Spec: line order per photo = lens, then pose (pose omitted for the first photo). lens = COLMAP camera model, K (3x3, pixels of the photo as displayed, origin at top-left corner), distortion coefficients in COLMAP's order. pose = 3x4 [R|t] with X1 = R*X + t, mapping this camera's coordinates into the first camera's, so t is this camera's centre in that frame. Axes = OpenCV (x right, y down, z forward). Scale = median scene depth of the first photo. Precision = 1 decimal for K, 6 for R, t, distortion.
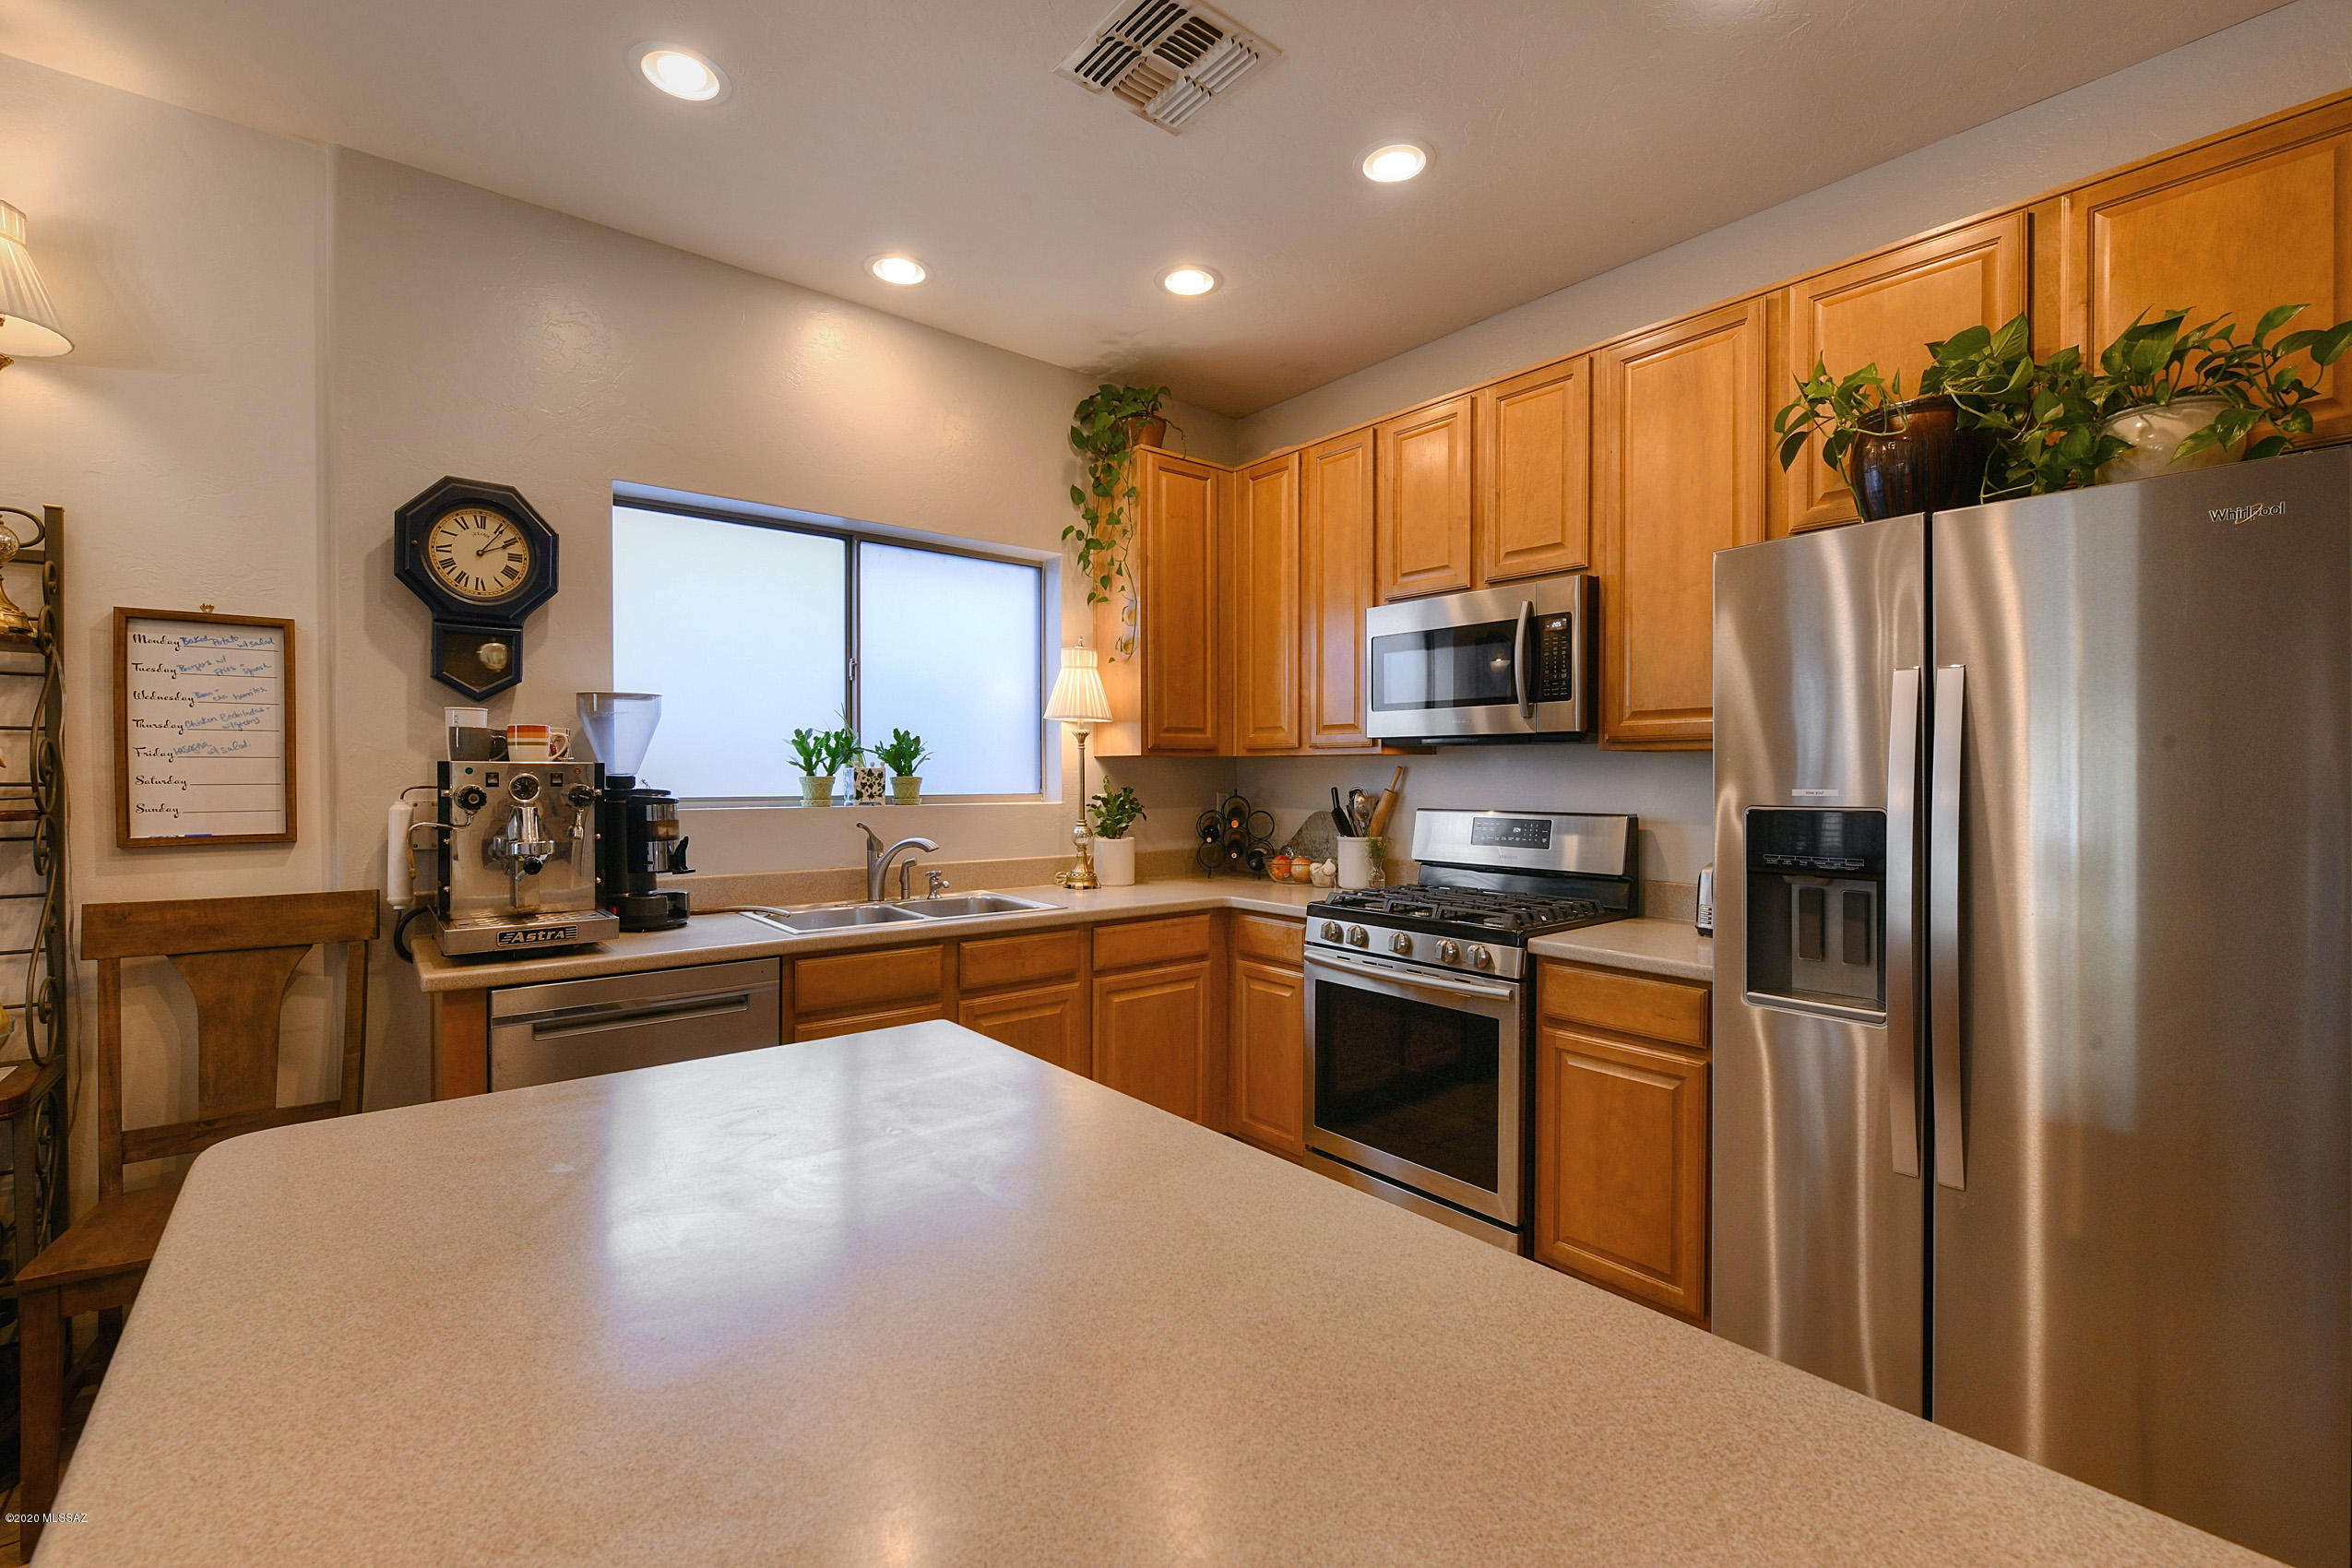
lens RADIAL K [[1003.7, 0, 1172.3], [0, 1003.7, 779.3], [0, 0, 1]] dist [-0.005512, -0.001349]
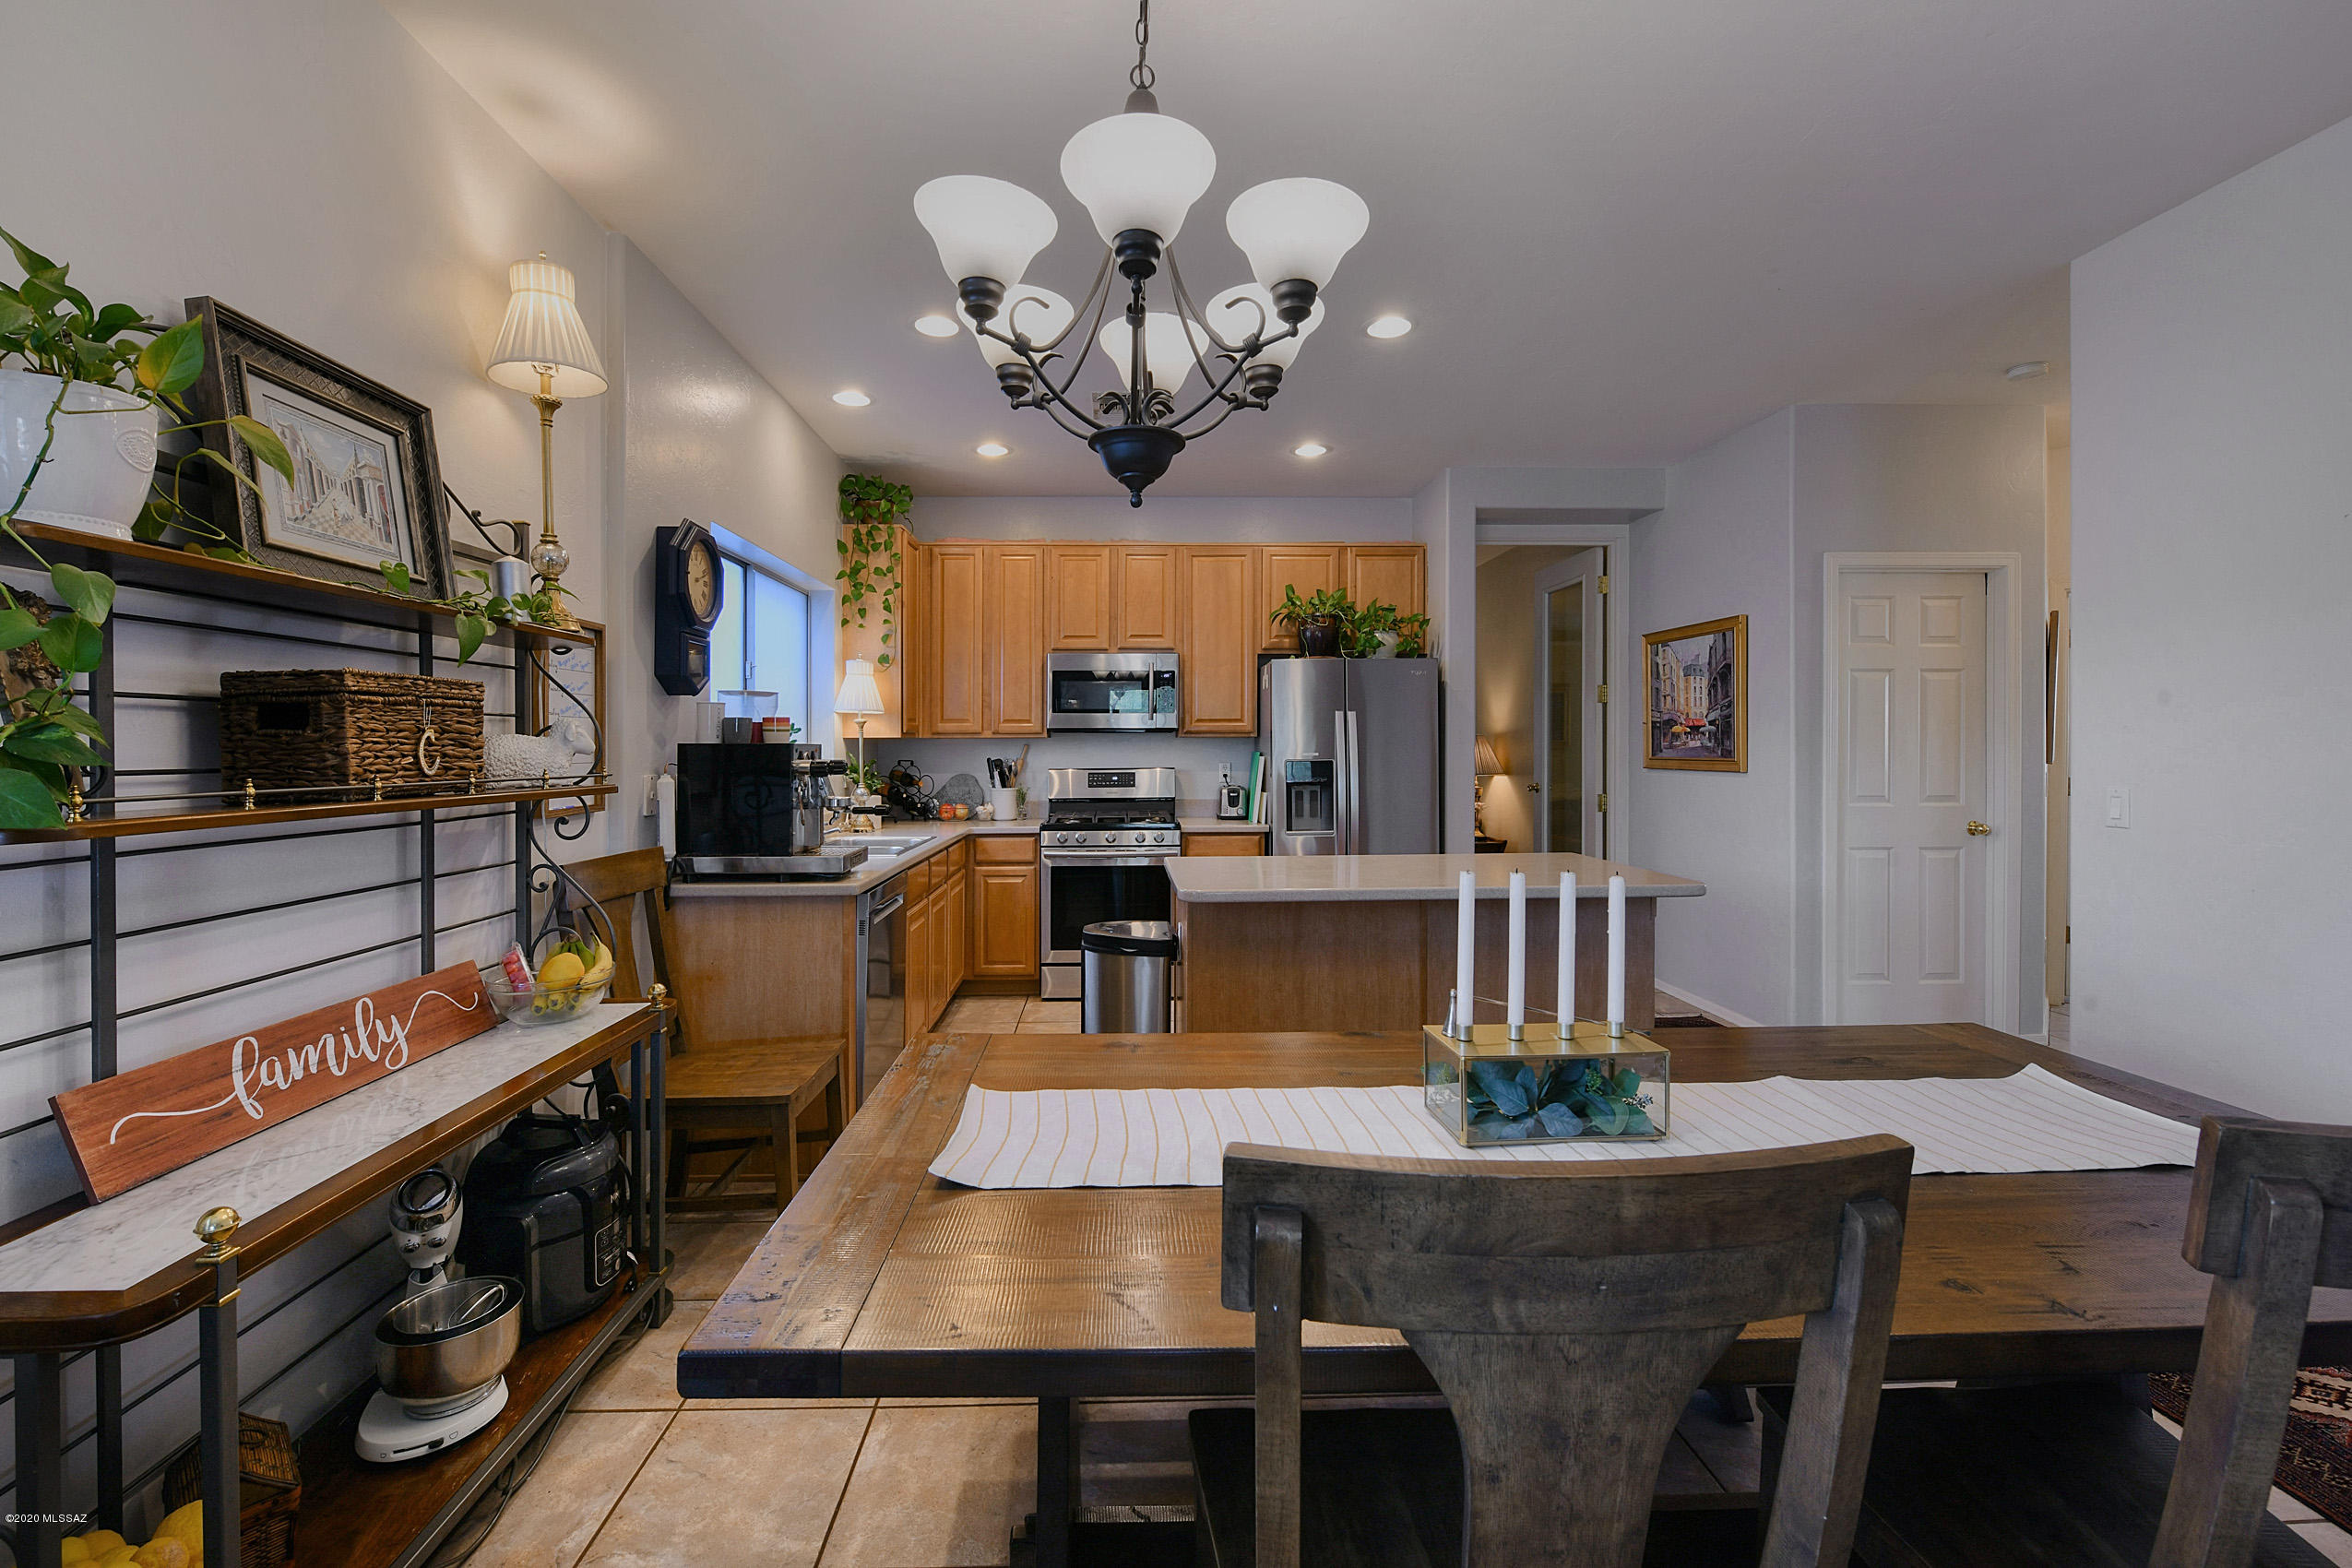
lens RADIAL K [[941.4, 0, 1155.5], [0, 941.4, 736.0], [0, 0, 1]] dist [-0.006839, -0.003353]
pose [[0.624930, 0.005875, 0.780659, -1.058875], [0.008807, 0.999855, -0.014575, -0.002776], [-0.780631, 0.015984, 0.624787, -0.174456]]
